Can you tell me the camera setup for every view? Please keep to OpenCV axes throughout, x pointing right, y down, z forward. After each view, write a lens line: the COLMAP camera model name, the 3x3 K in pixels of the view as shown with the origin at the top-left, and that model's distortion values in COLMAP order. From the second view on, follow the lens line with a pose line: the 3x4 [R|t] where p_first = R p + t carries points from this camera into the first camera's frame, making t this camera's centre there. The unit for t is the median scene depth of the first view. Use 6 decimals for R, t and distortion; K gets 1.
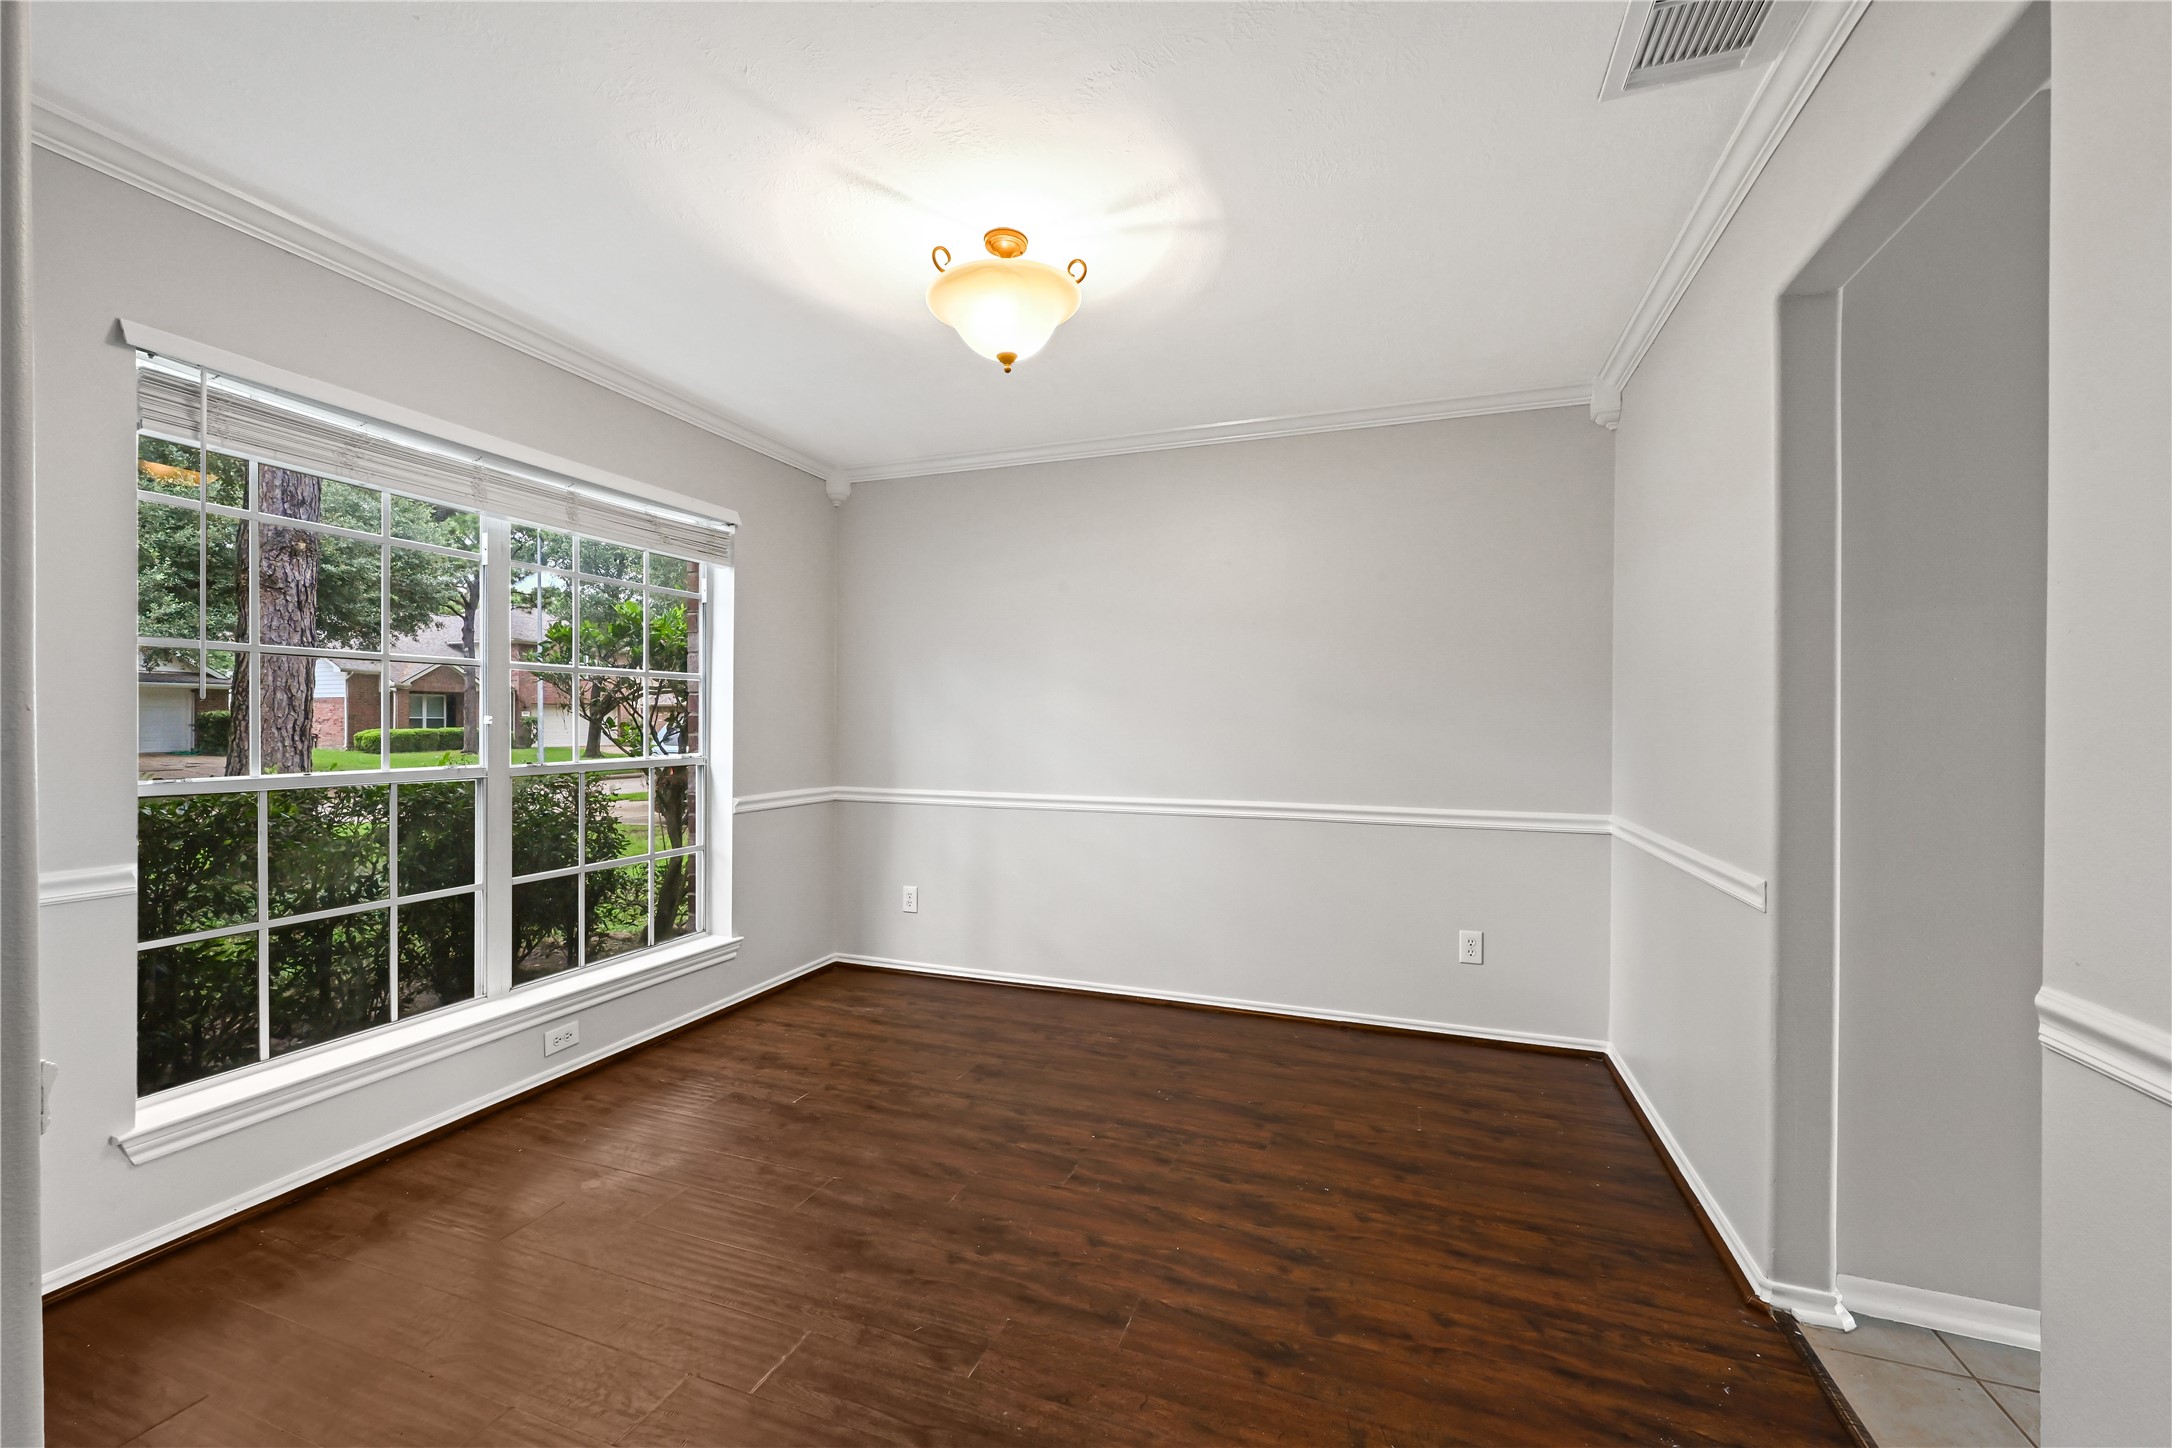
lens RADIAL K [[855.5, 0, 1088.3], [0, 855.5, 729.7], [0, 0, 1]] dist [-0.000704, -0.000123]
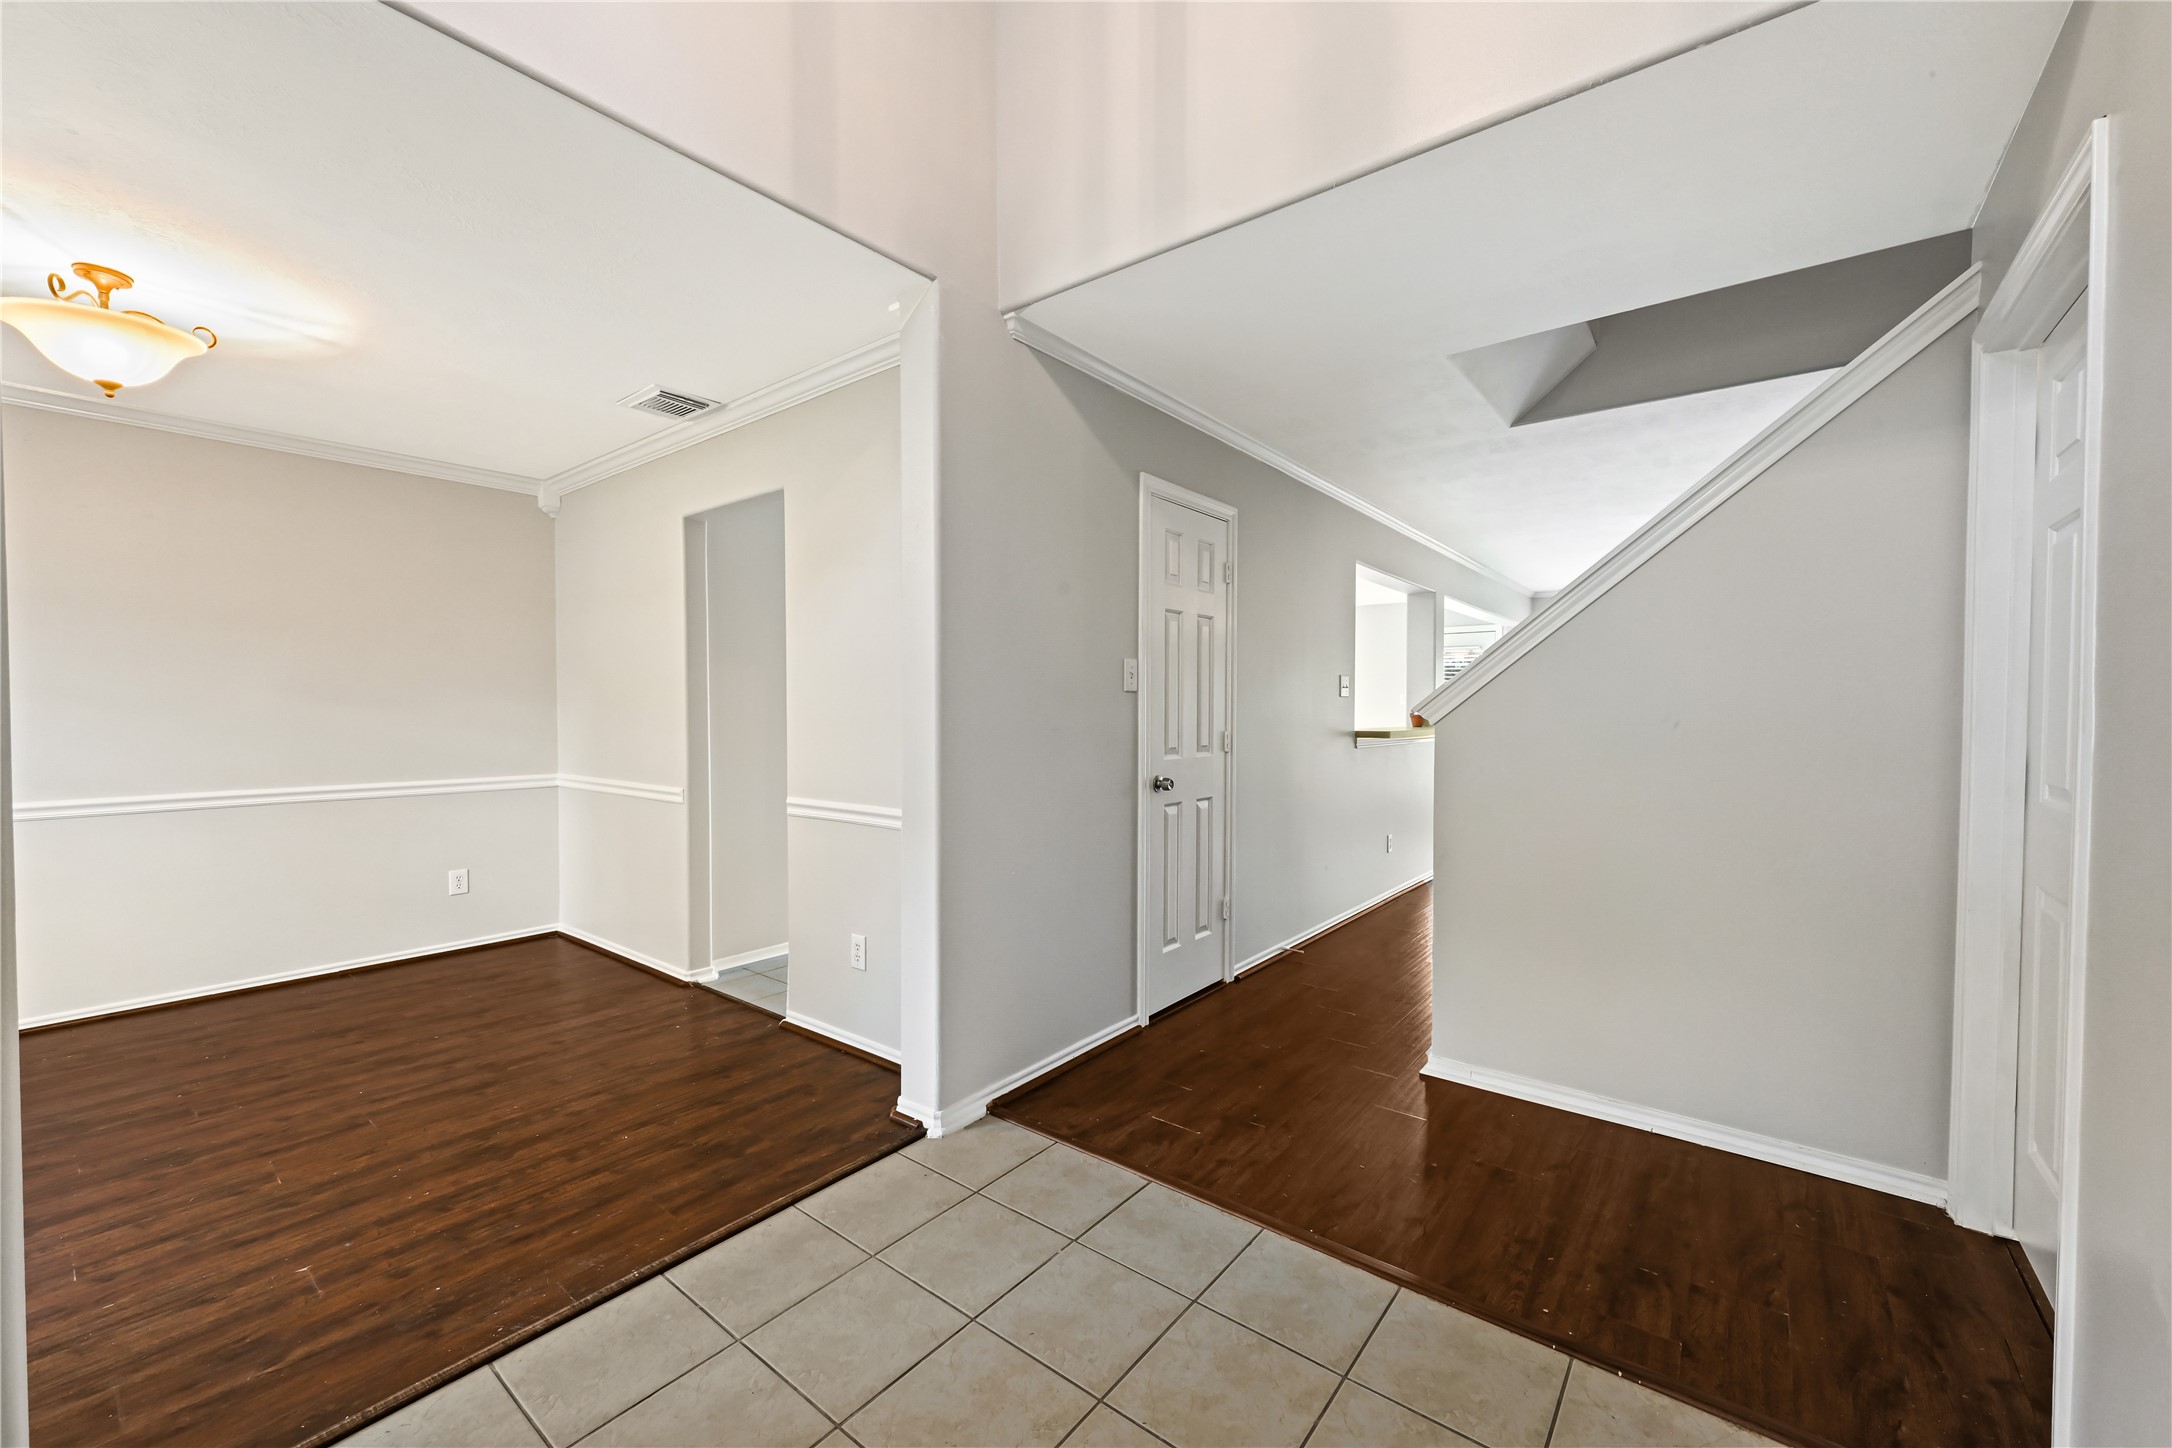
lens RADIAL K [[855.5, 0, 1087.9], [0, 855.5, 725.2], [0, 0, 1]] dist [-0.000704, -0.000123]
pose [[0.311887, -0.025075, 0.949788, -0.747273], [0.007562, 0.999686, 0.023909, -0.021370], [-0.950089, -0.000275, 0.311979, -0.512102]]
